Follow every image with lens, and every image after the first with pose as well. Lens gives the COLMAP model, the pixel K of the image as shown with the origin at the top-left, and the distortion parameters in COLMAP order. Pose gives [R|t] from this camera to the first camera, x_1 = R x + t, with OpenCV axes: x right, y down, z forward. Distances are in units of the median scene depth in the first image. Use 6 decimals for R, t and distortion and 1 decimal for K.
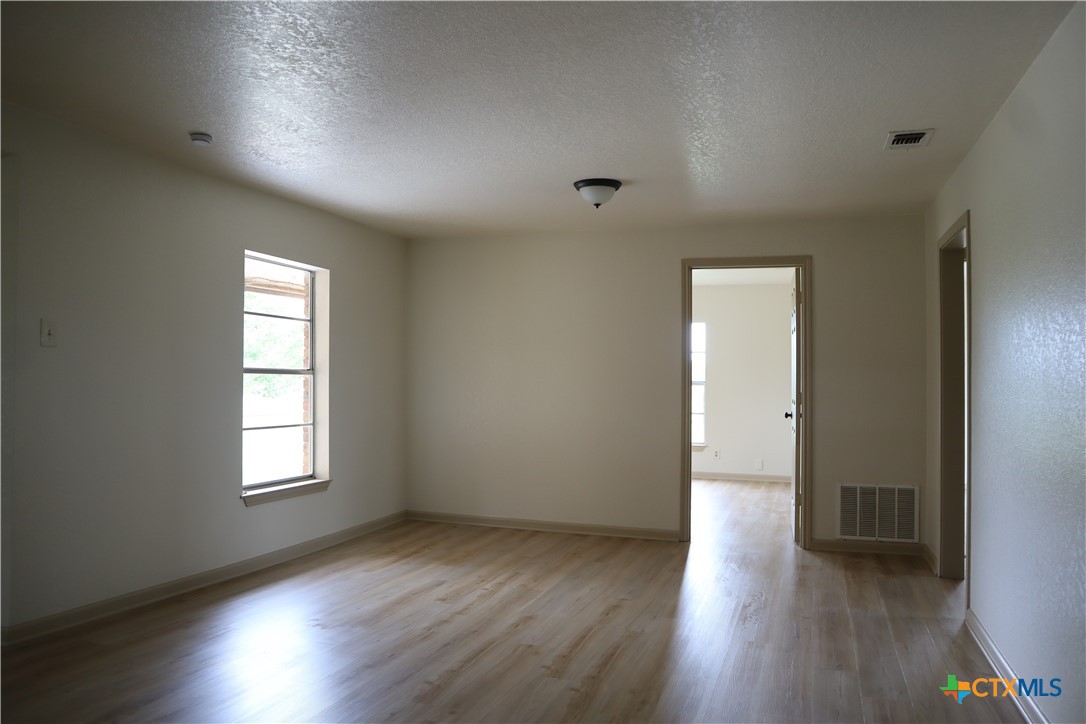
lens RADIAL K [[779.2, 0, 541.2], [0, 779.2, 364.0], [0, 0, 1]] dist [-0.095903, 0.009398]
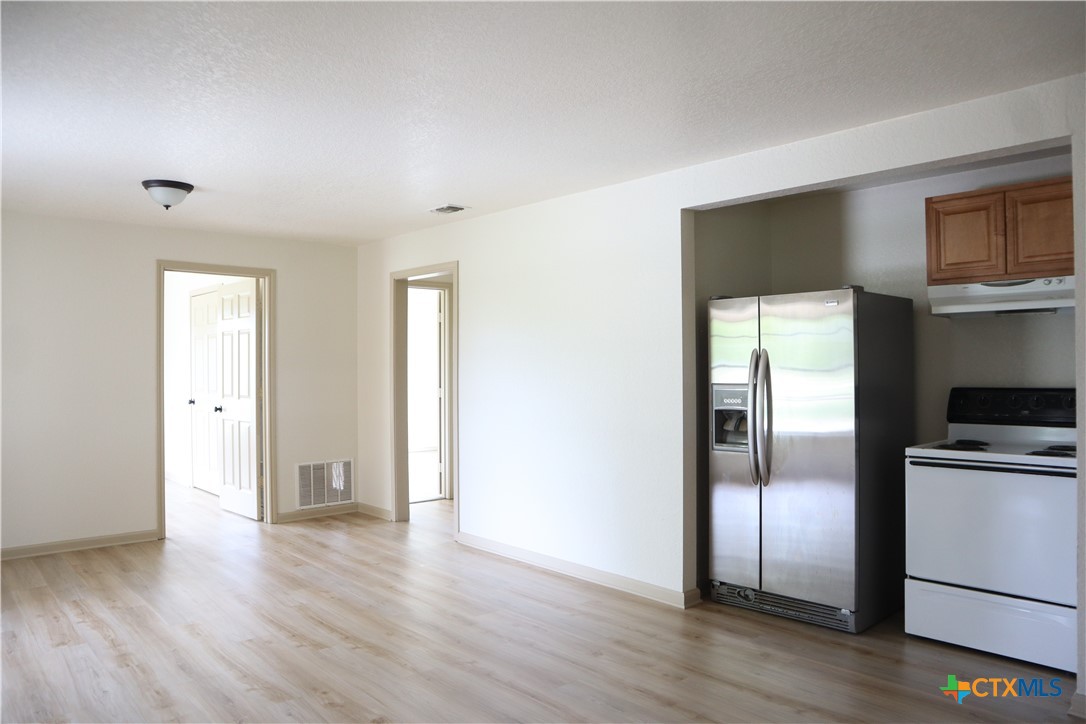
lens RADIAL K [[746.9, 0, 548.3], [0, 746.9, 360.0], [0, 0, 1]] dist [-0.092574, 0.033415]
pose [[0.467646, -0.001410, 0.883915, -0.553660], [-0.006027, 0.999970, 0.004784, -0.016509], [-0.883895, -0.007565, 0.467624, 0.146767]]
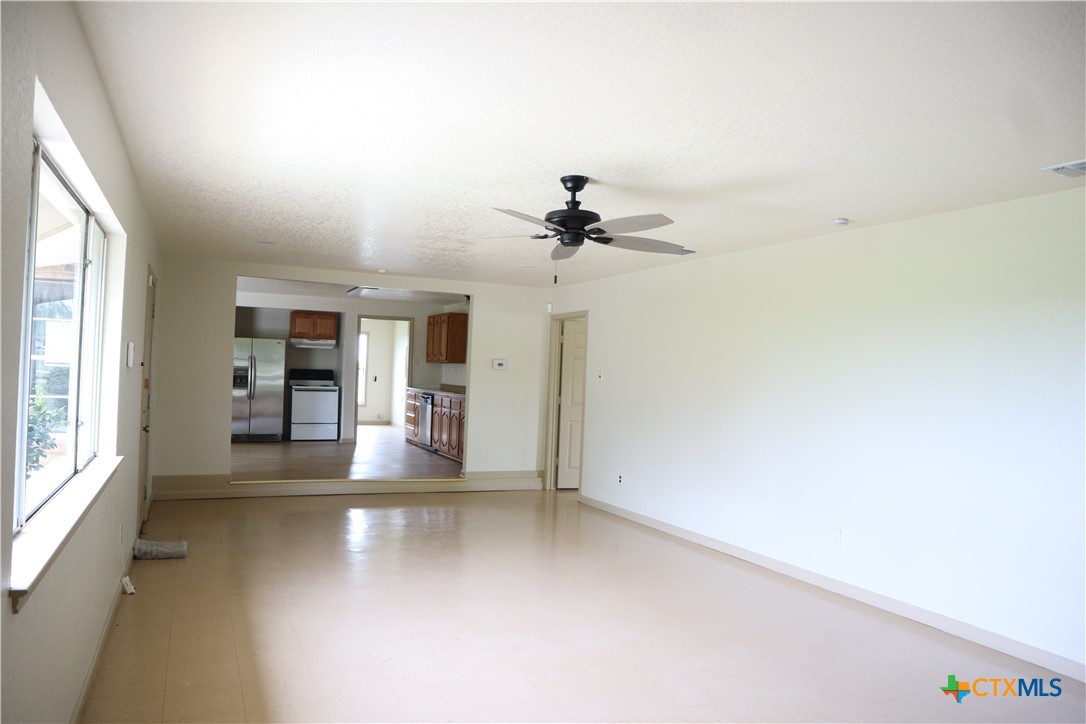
lens RADIAL K [[746.9, 0, 541.9], [0, 746.9, 361.9], [0, 0, 1]] dist [-0.092574, 0.033415]
pose [[-0.695437, -0.020322, 0.718300, -2.341173], [-0.049659, 0.998569, -0.019827, -0.001682], [-0.716869, -0.049459, -0.695451, 1.458509]]
